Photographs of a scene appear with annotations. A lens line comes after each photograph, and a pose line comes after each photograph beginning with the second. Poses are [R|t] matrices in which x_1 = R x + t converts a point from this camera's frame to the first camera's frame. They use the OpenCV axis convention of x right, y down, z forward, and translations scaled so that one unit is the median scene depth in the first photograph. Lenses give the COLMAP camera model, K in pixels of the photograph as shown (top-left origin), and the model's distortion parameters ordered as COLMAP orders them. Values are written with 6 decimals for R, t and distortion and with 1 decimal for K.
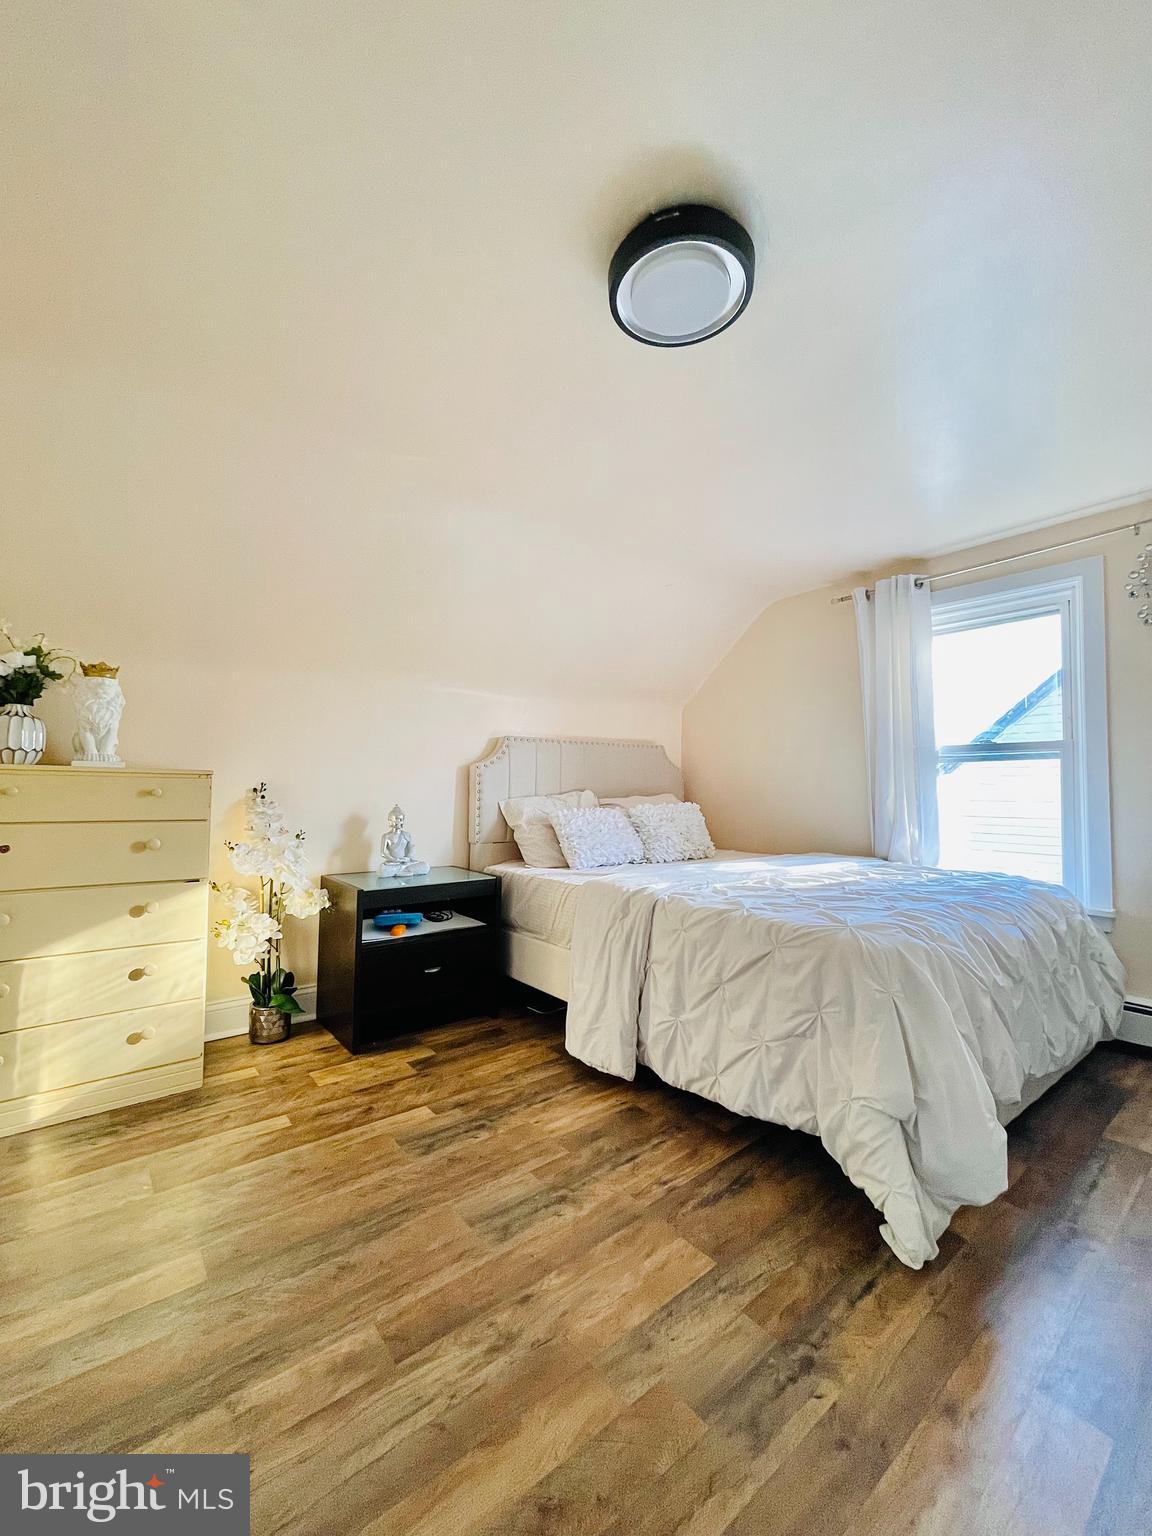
lens RADIAL K [[619.2, 0, 580.5], [0, 619.2, 769.6], [0, 0, 1]] dist [-0.000582, -0.001715]
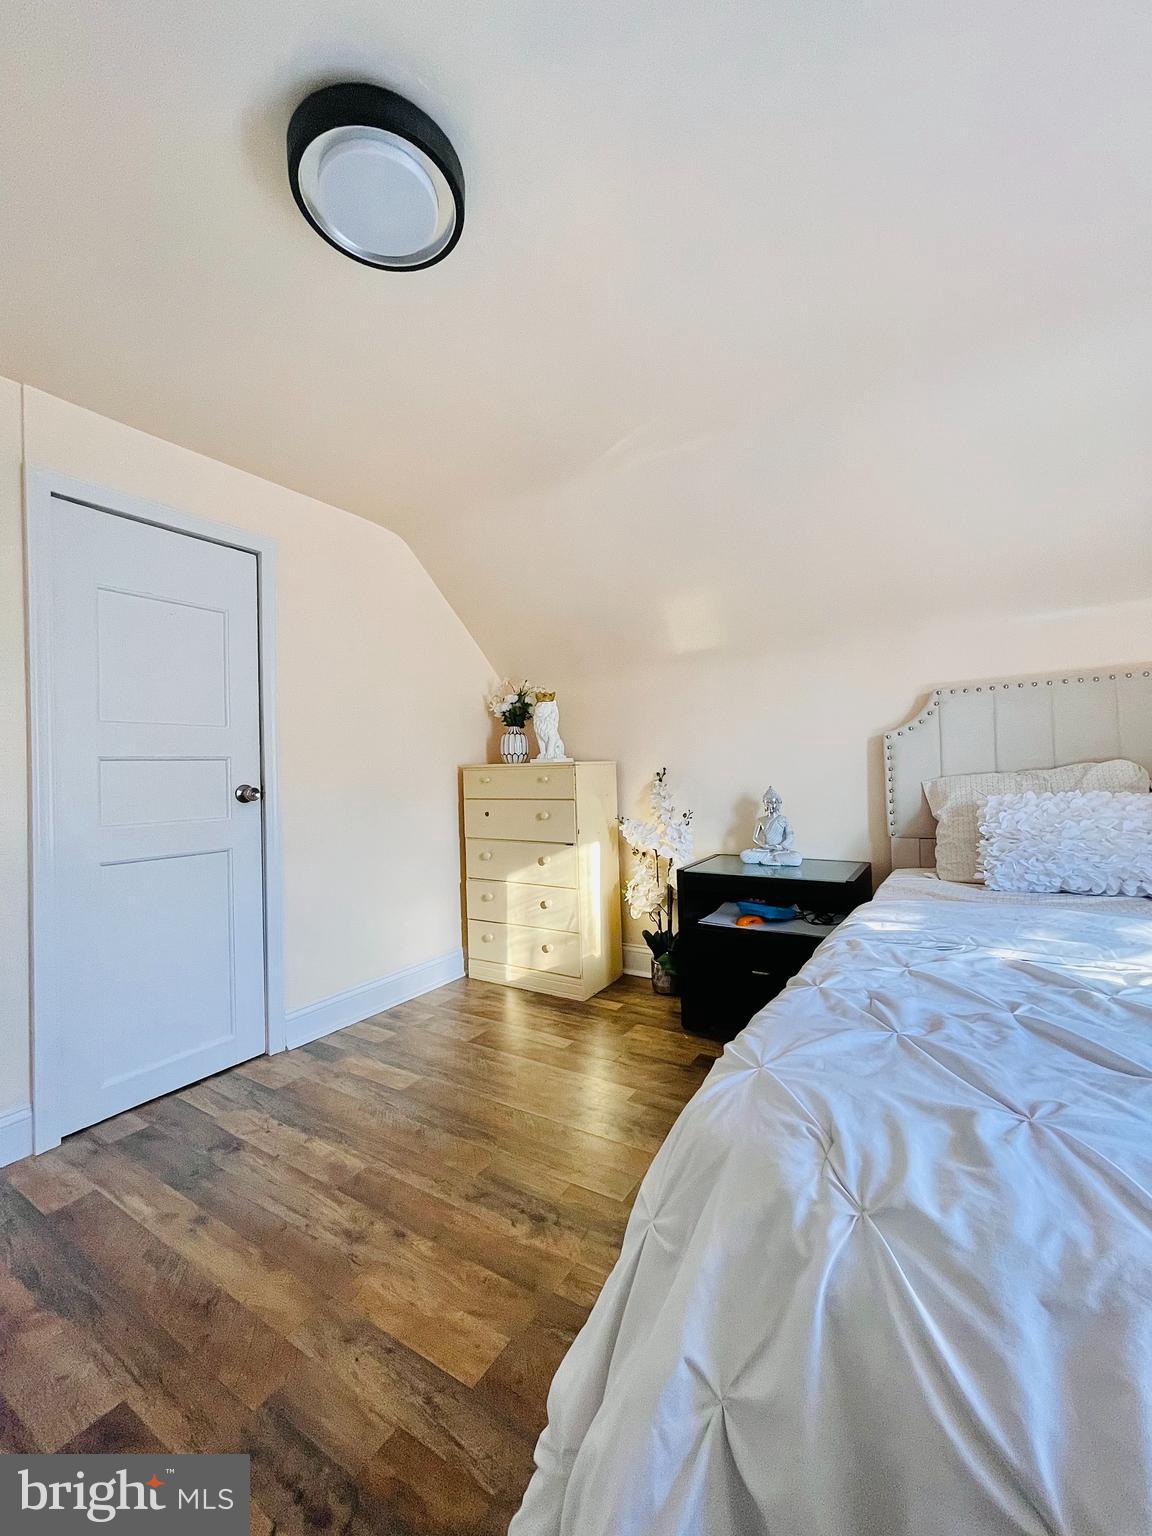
lens RADIAL K [[619.2, 0, 572.2], [0, 619.2, 763.9], [0, 0, 1]] dist [-0.000582, -0.001715]
pose [[0.315096, -0.033408, -0.948472, 0.744973], [0.062114, 0.997963, -0.014516, 0.028332], [0.947025, -0.054339, 0.316530, 0.669272]]
